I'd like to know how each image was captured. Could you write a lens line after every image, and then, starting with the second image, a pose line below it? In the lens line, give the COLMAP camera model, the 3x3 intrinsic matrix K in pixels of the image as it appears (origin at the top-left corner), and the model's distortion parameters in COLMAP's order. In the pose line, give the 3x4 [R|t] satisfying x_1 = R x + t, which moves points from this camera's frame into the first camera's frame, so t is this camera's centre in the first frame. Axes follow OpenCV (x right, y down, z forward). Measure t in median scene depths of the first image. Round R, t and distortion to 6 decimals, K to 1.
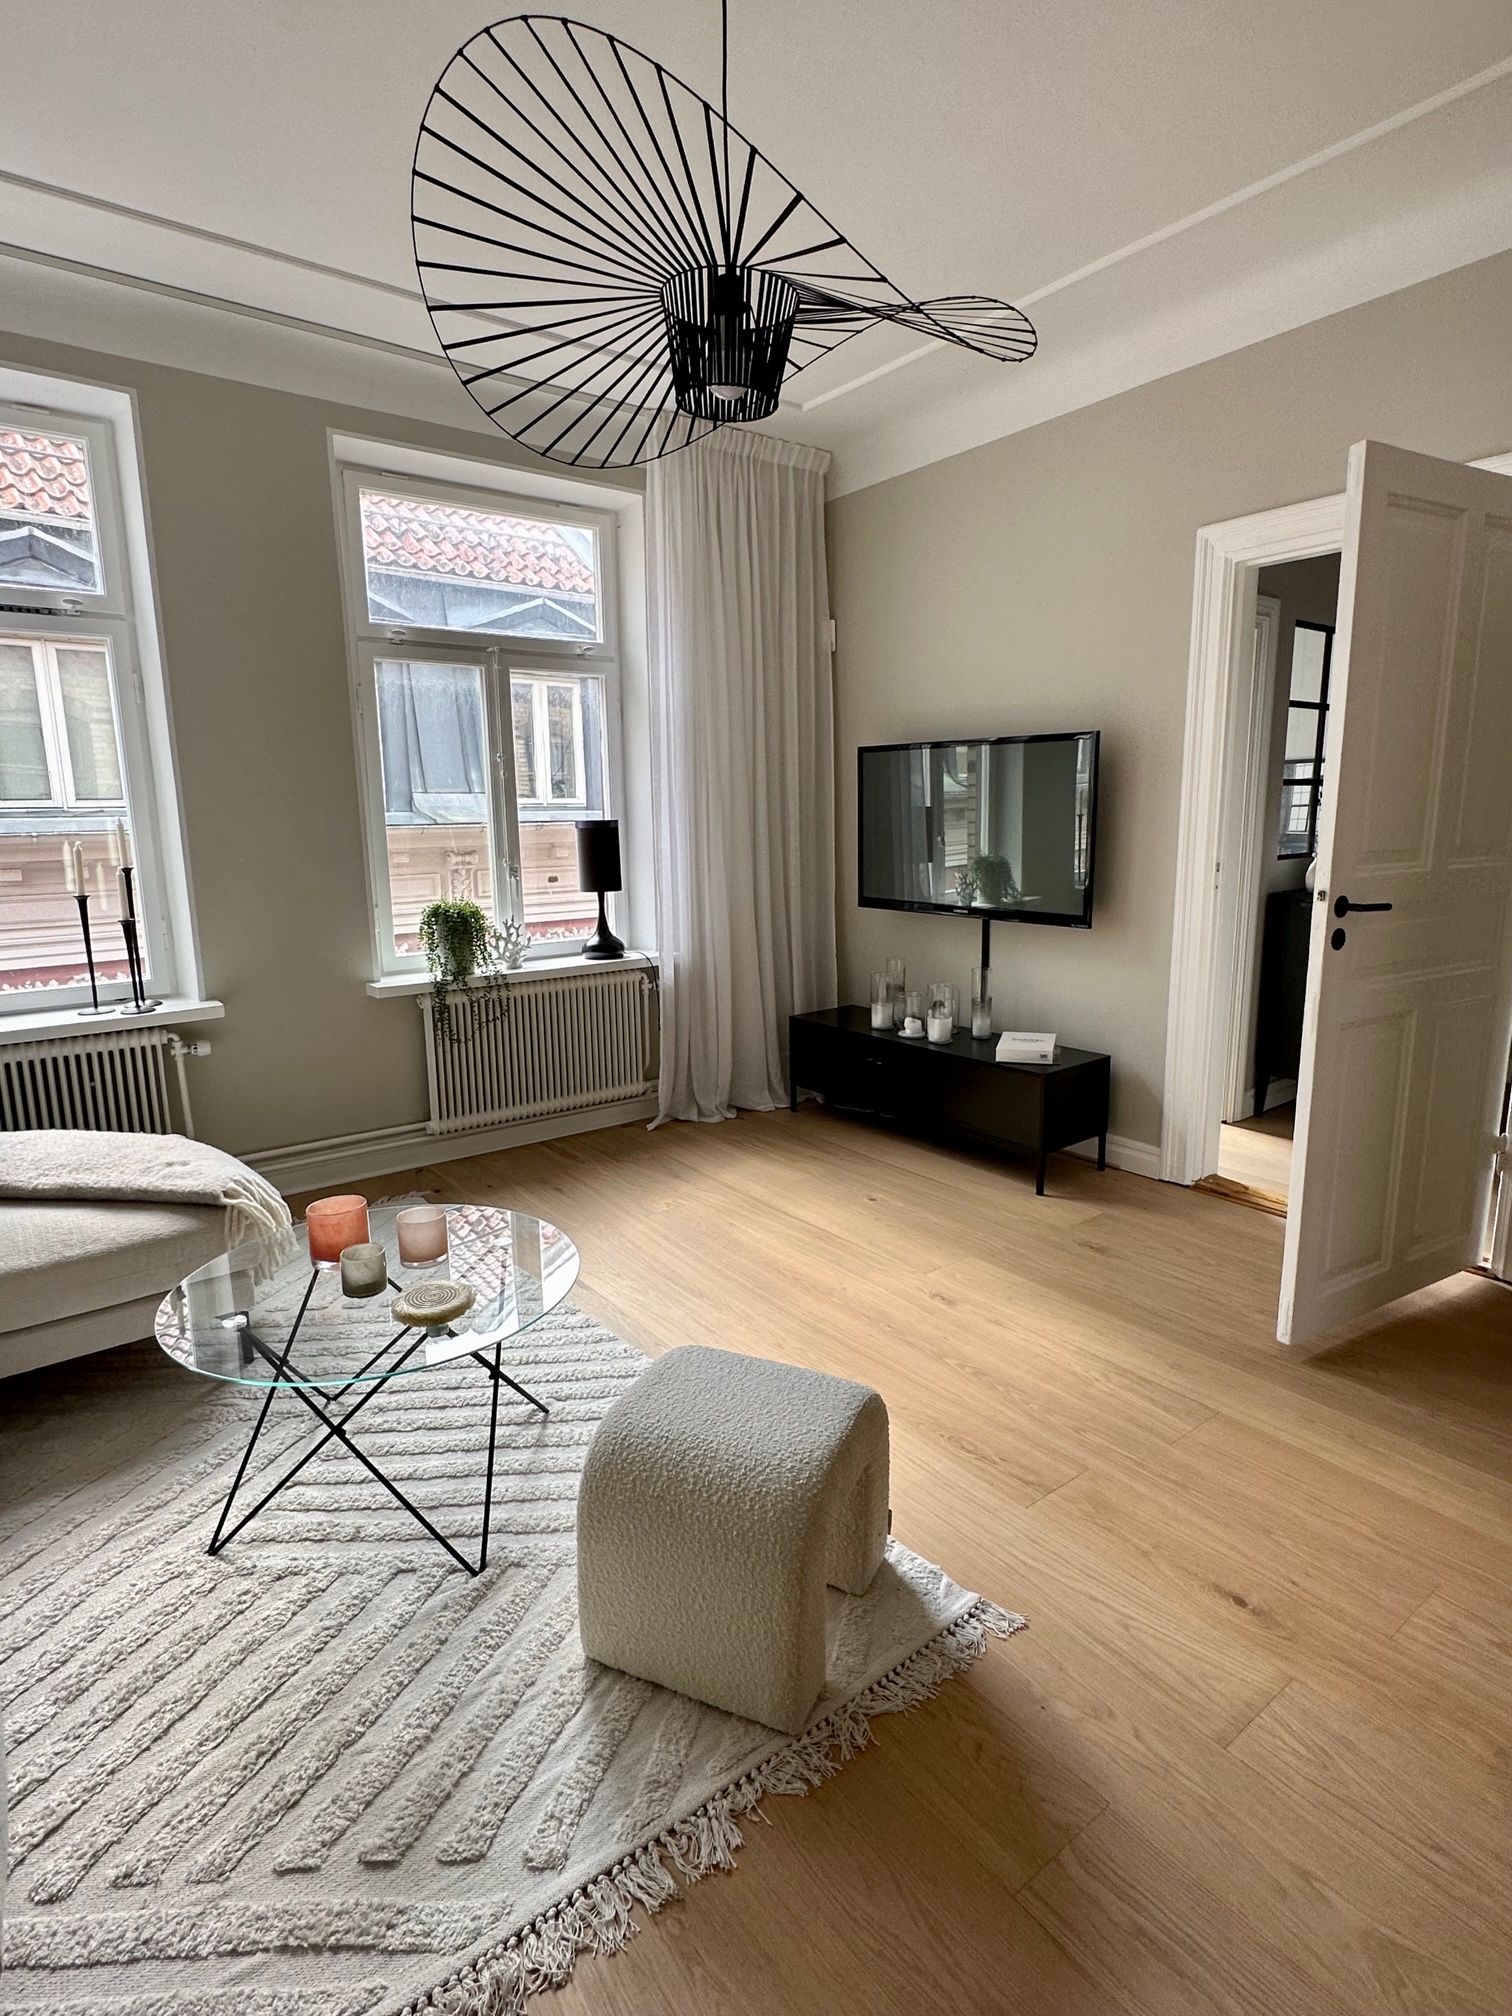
lens RADIAL K [[1043.0, 0, 754.6], [0, 1043.0, 1004.3], [0, 0, 1]] dist [-0.000289, -0.000274]
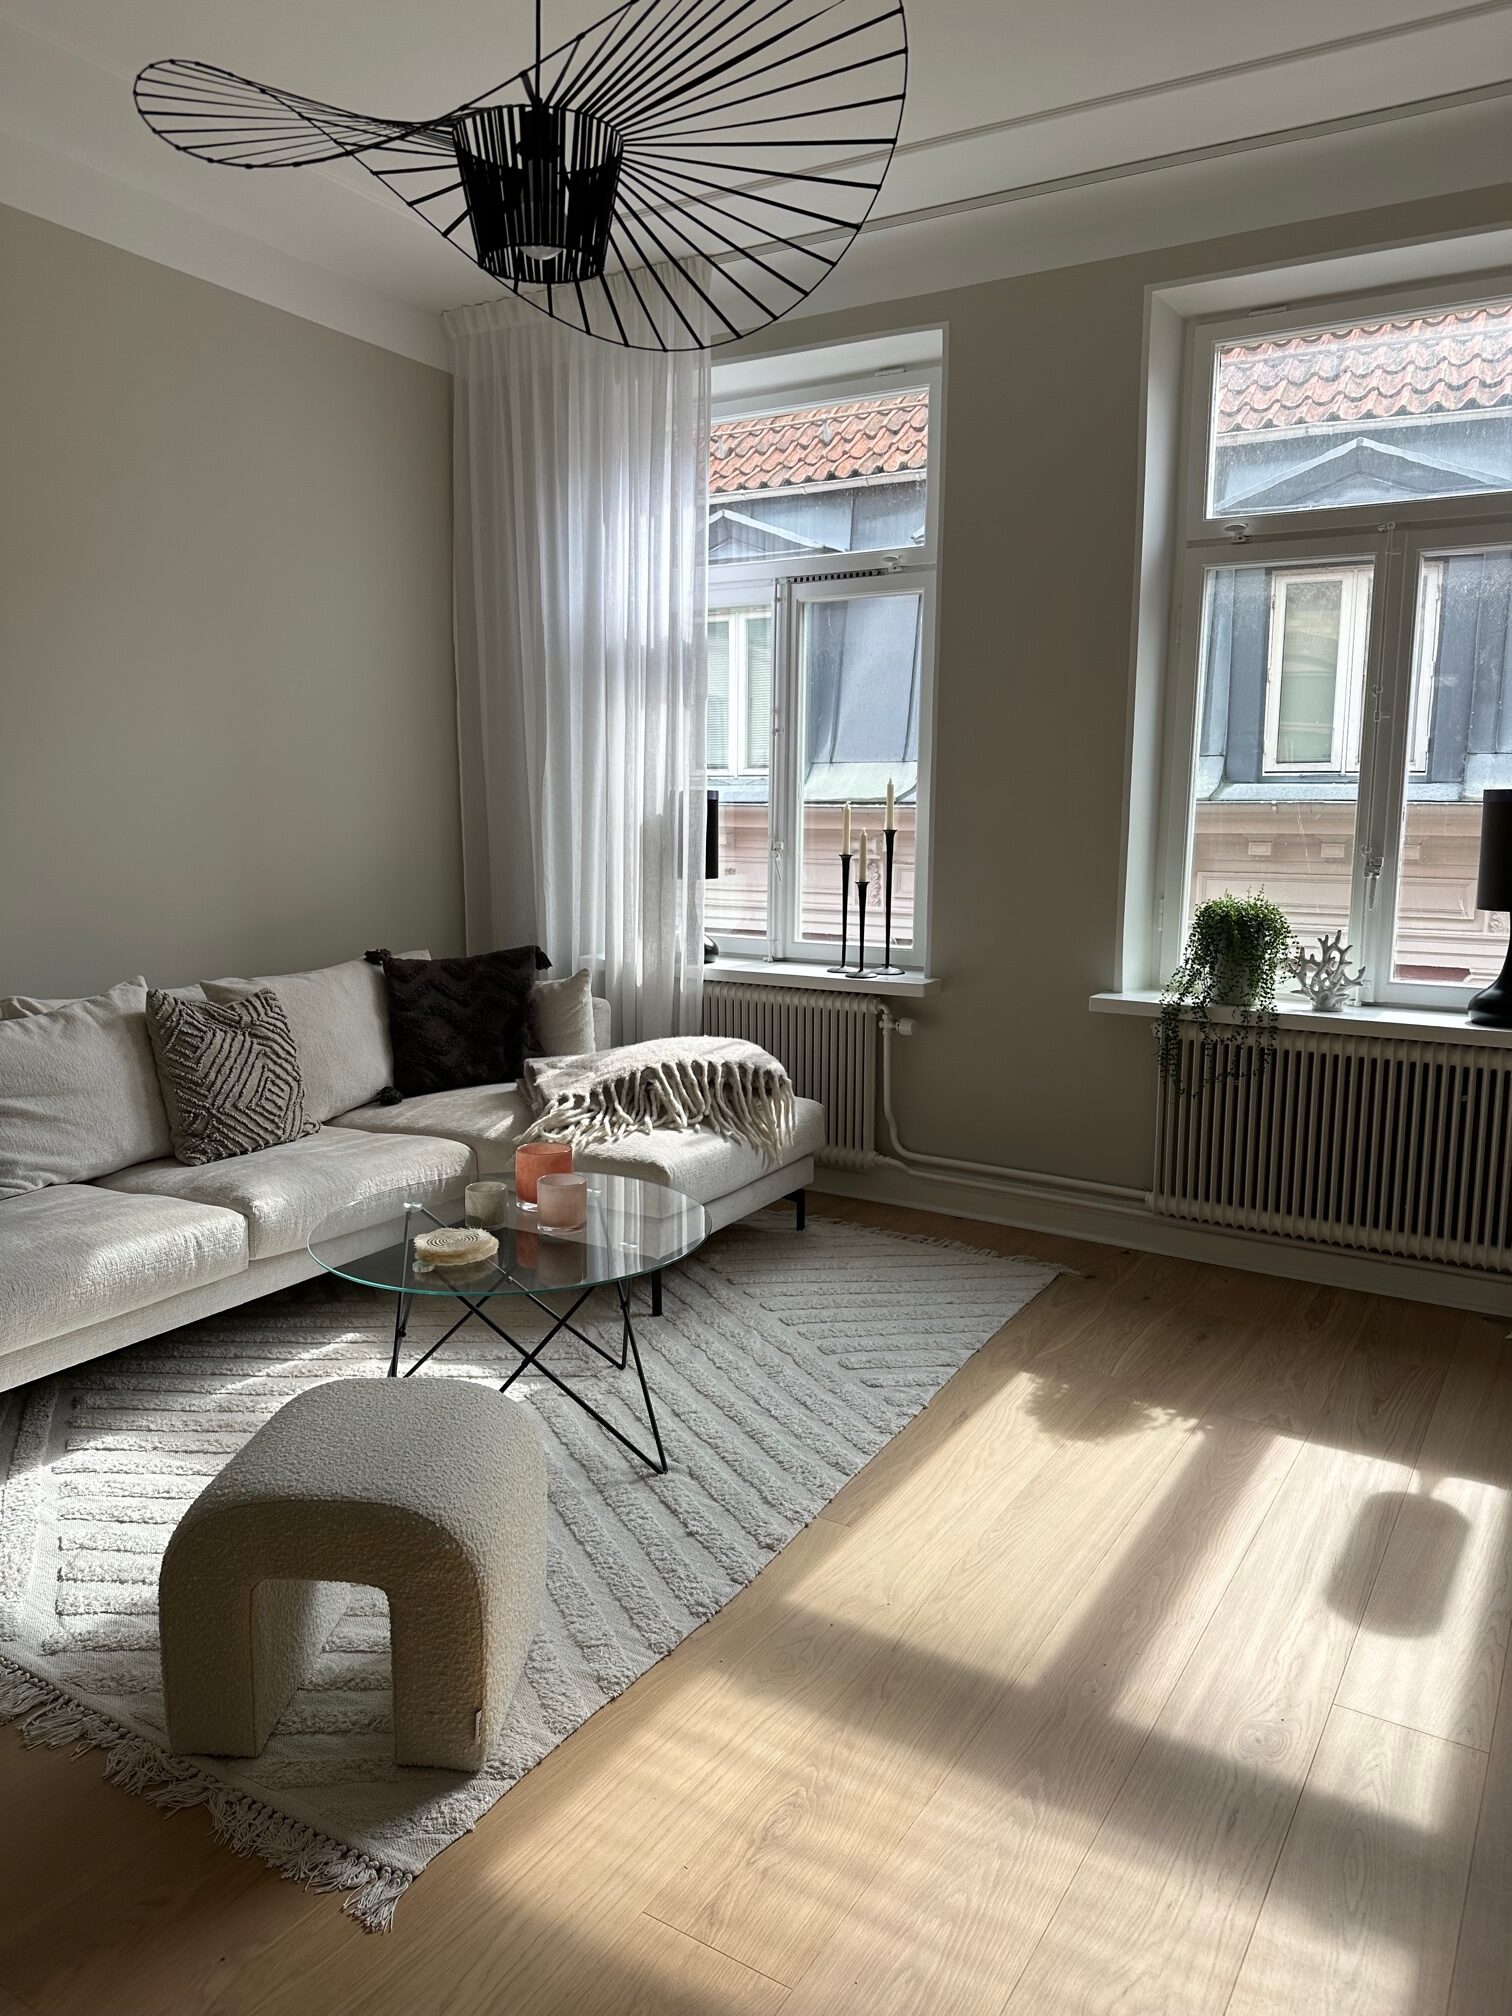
lens RADIAL K [[1429.4, 0, 754.2], [0, 1429.4, 1005.2], [0, 0, 1]] dist [0.019783, -0.002009]
pose [[0.351856, 0.154124, -0.923279, 0.506537], [-0.182552, 0.978711, 0.093808, -0.061075], [0.918081, 0.135539, 0.372501, 0.355421]]
